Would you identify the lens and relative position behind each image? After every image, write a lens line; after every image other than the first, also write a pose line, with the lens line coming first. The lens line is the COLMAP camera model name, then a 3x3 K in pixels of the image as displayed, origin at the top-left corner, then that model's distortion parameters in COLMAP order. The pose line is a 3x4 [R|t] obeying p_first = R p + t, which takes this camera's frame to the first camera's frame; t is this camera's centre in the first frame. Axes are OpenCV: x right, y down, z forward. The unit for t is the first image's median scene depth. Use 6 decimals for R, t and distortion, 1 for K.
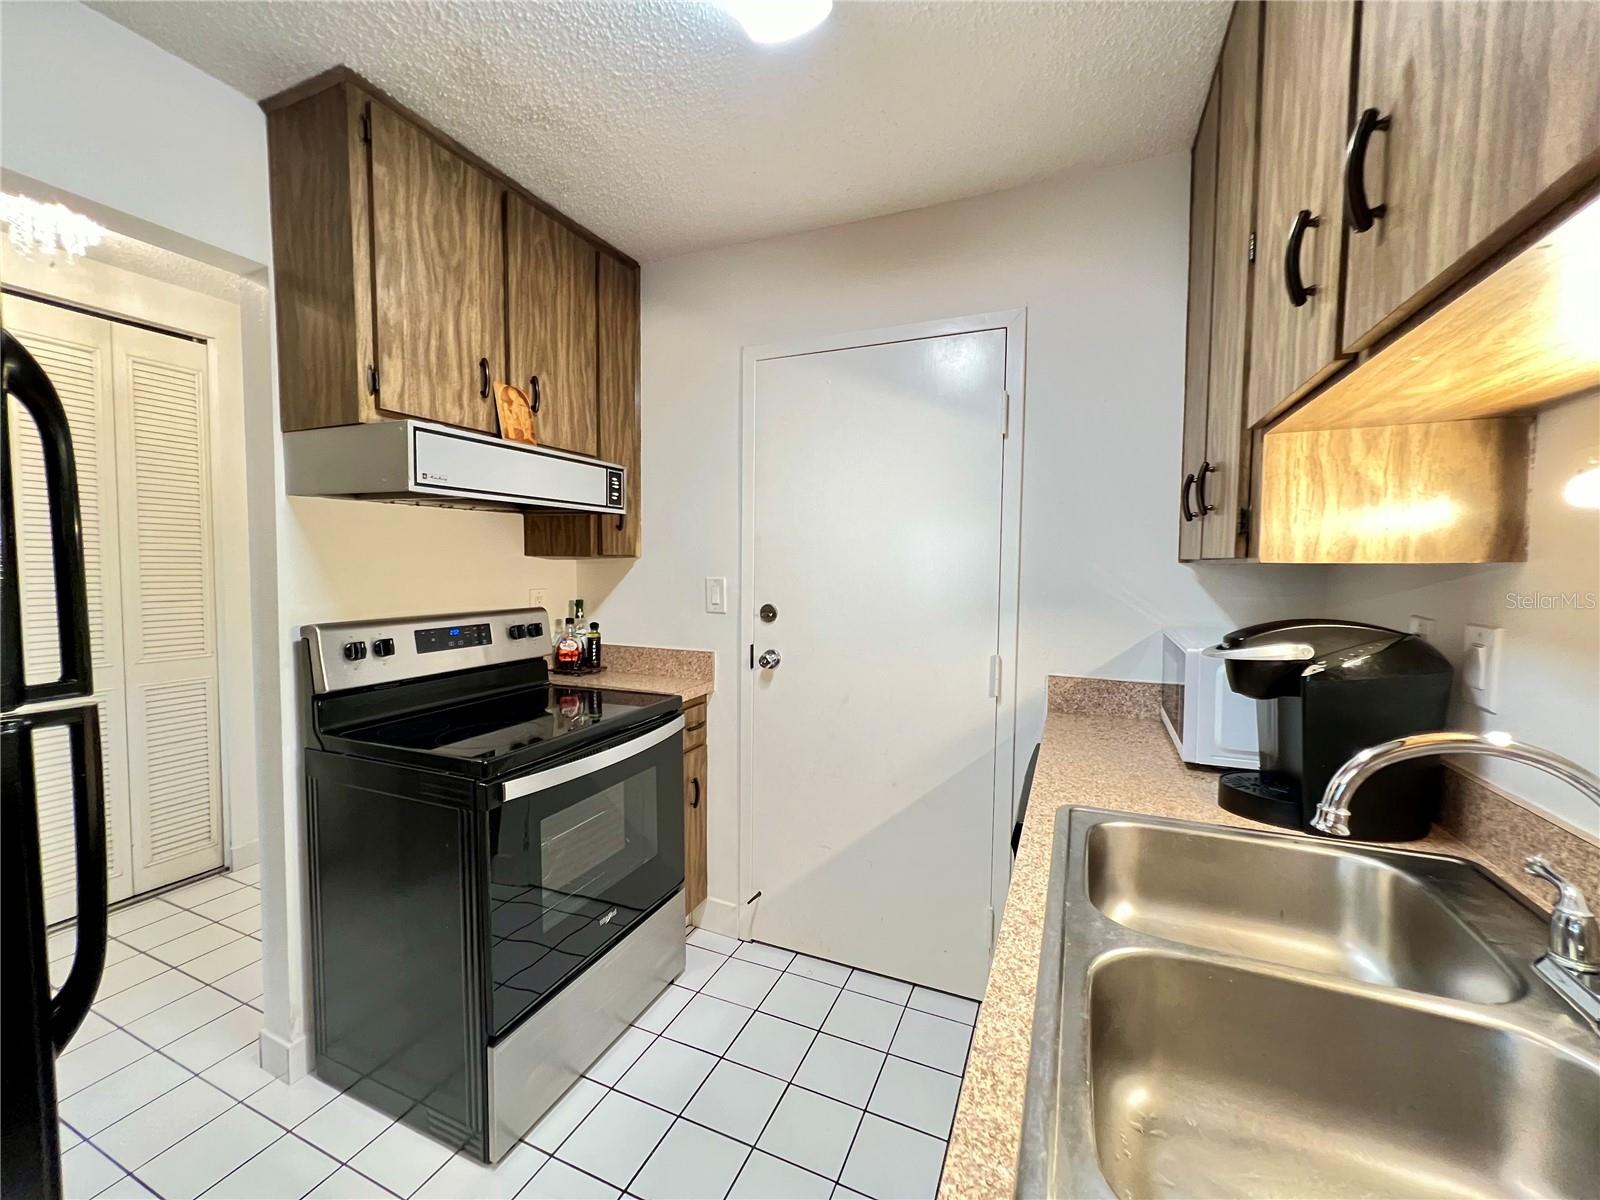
lens RADIAL K [[636.8, 0, 801.1], [0, 636.8, 597.7], [0, 0, 1]] dist [-0.001390, 0.000191]
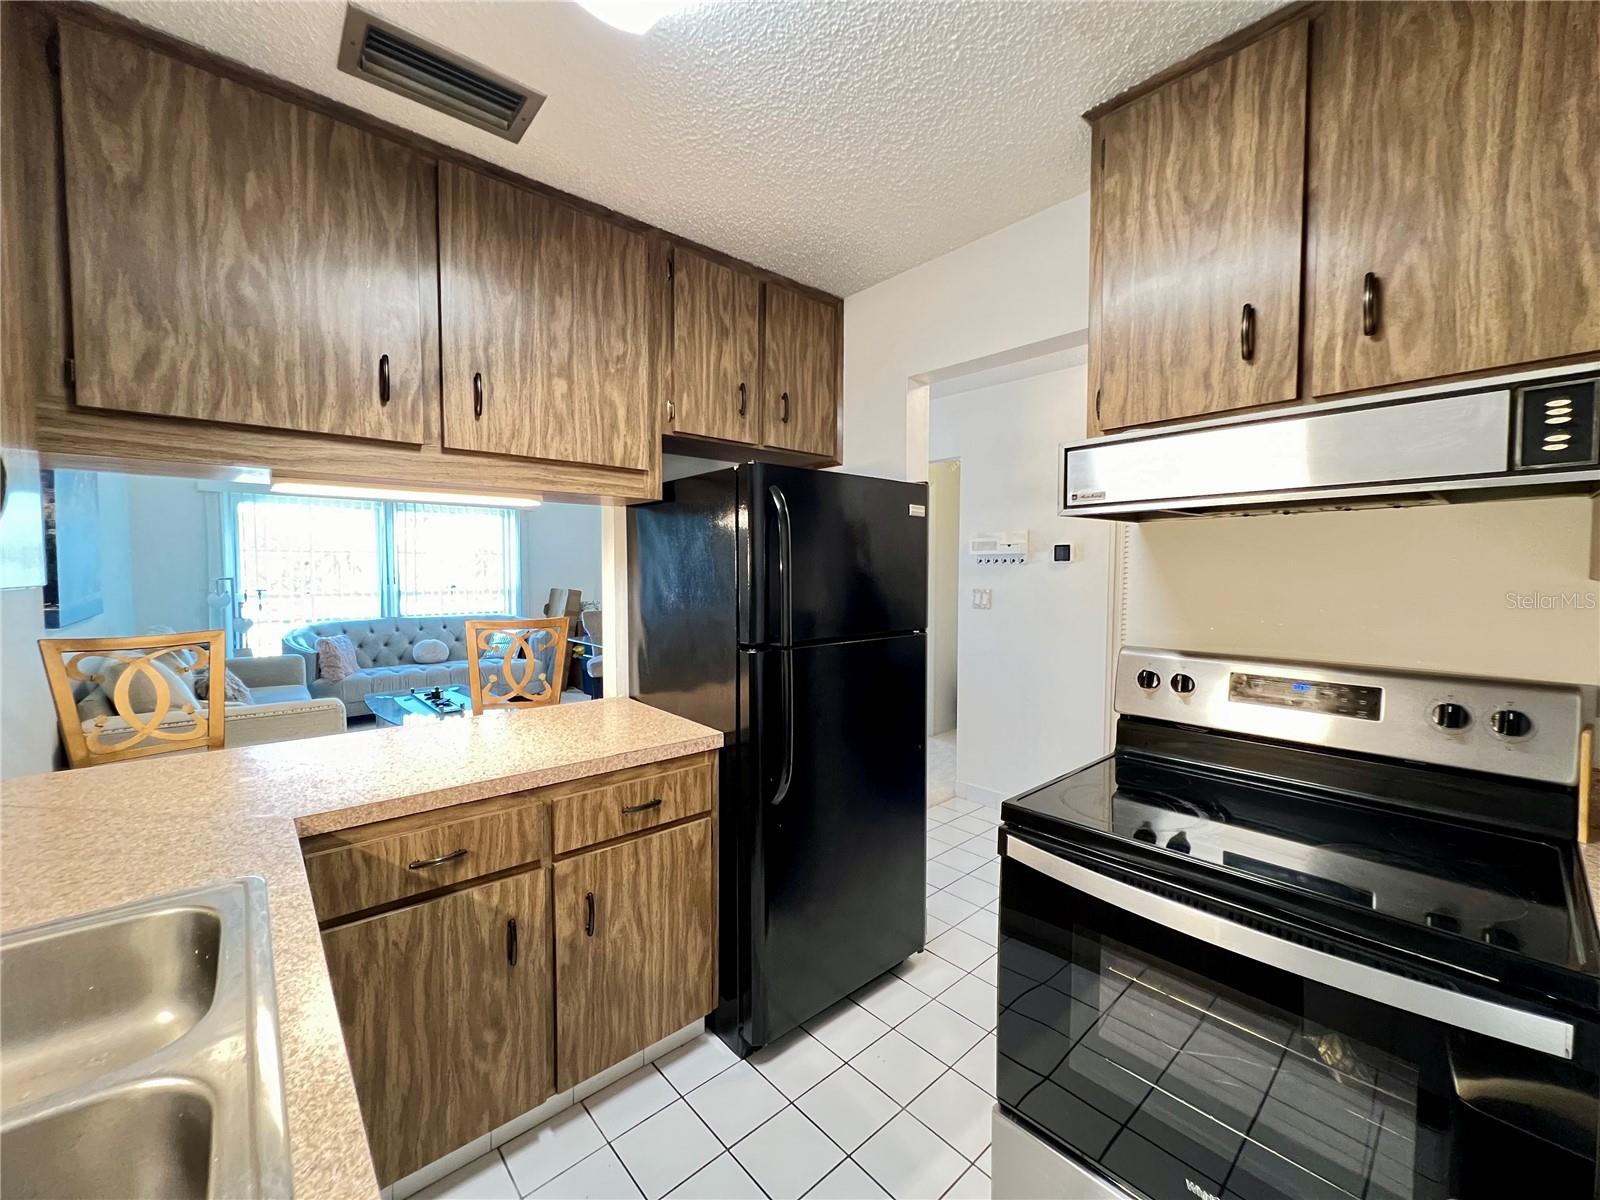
lens RADIAL K [[636.8, 0, 793.3], [0, 636.8, 599.2], [0, 0, 1]] dist [-0.001390, 0.000191]
pose [[-0.423141, 0.036817, -0.905315, 0.377312], [-0.052295, 0.996516, 0.064968, -0.067235], [0.904553, 0.074834, -0.419742, 0.869688]]
